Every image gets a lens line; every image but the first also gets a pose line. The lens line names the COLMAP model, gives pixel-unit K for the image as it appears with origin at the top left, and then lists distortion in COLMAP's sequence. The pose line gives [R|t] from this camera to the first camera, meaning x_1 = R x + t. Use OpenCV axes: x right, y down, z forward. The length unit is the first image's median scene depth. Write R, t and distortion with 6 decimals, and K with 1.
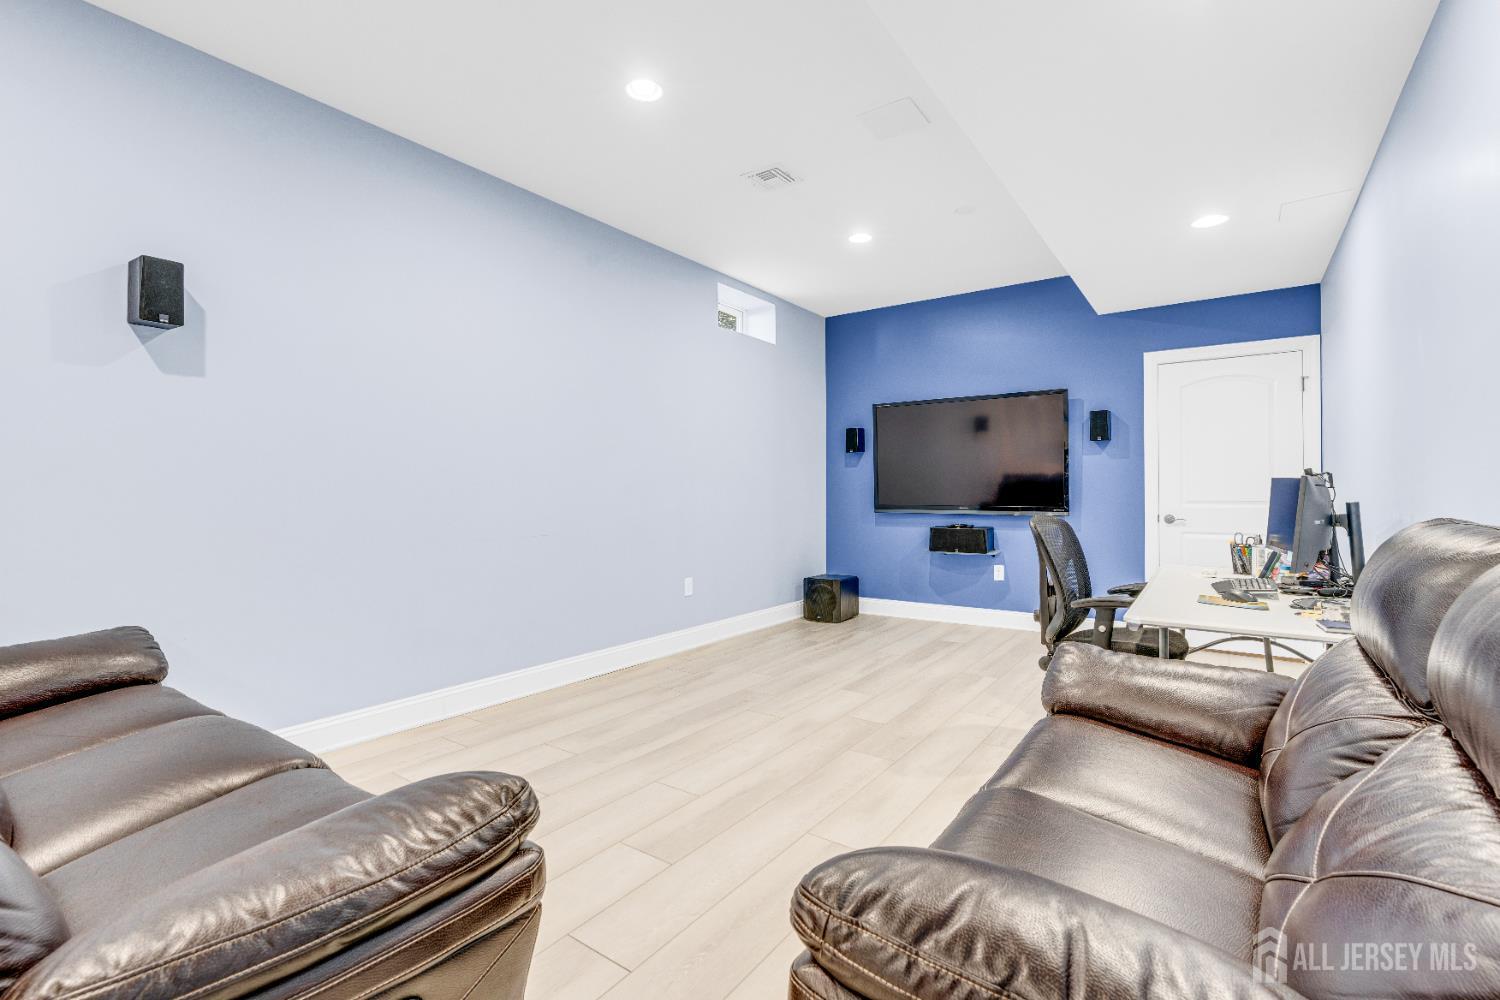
lens RADIAL K [[680.1, 0, 736.9], [0, 680.1, 497.8], [0, 0, 1]] dist [-0.000088, 0.000297]
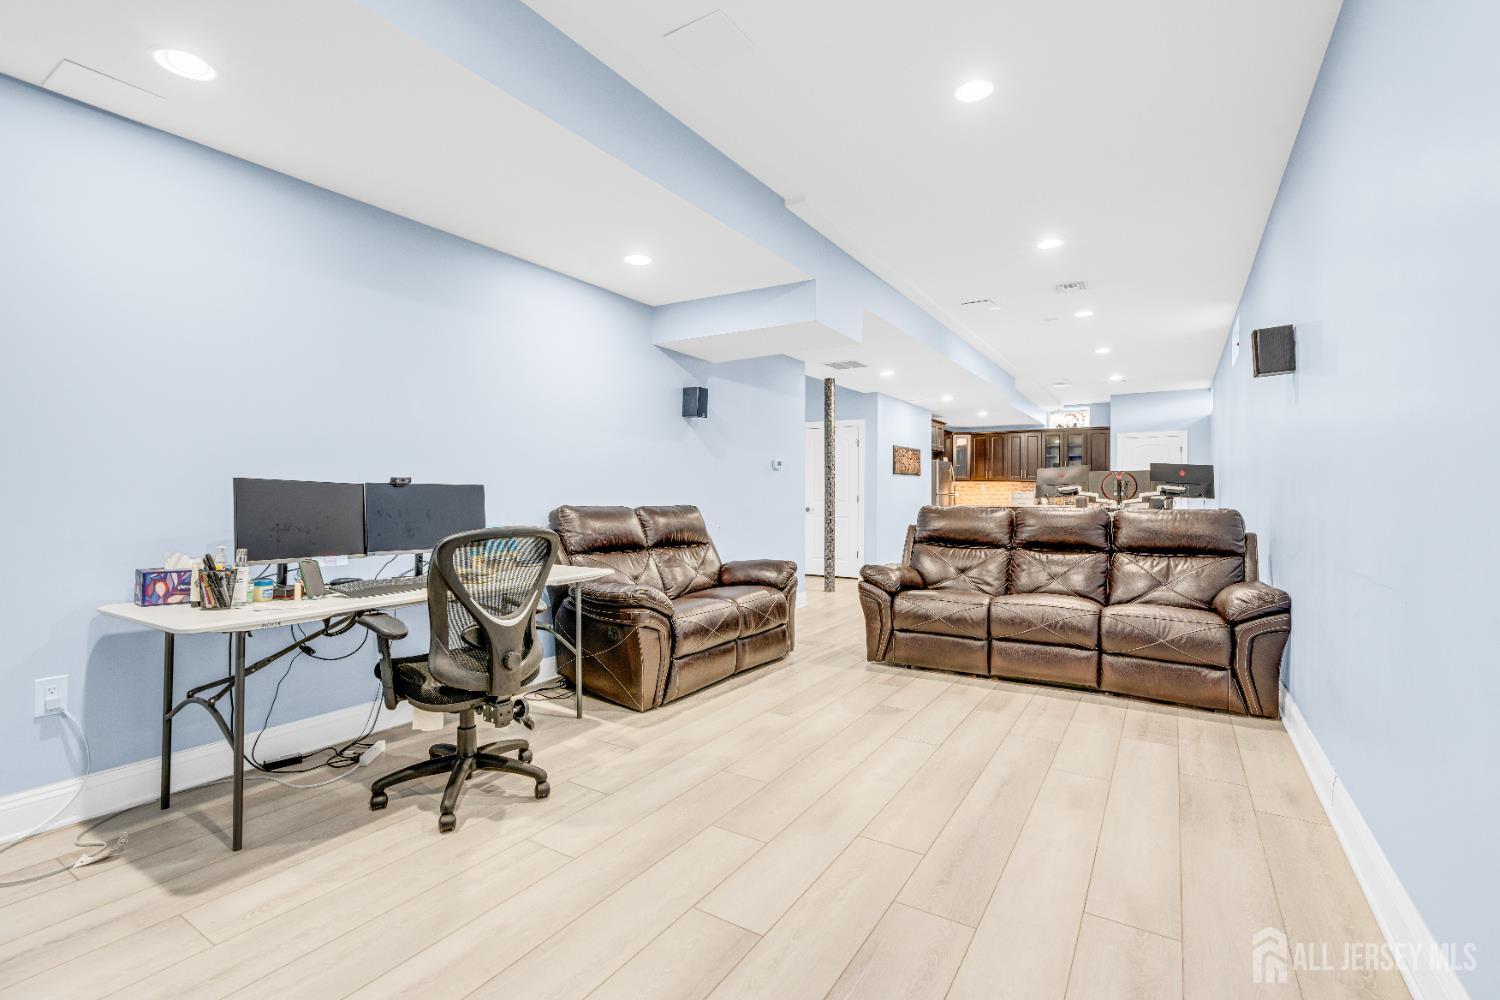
lens RADIAL K [[680.1, 0, 736.9], [0, 680.1, 497.8], [0, 0, 1]] dist [-0.000088, 0.000297]
pose [[-0.998337, 0.002713, -0.057592, 0.226625], [0.002258, 0.999966, 0.007975, -0.011431], [0.057611, 0.007832, -0.998308, 1.668045]]
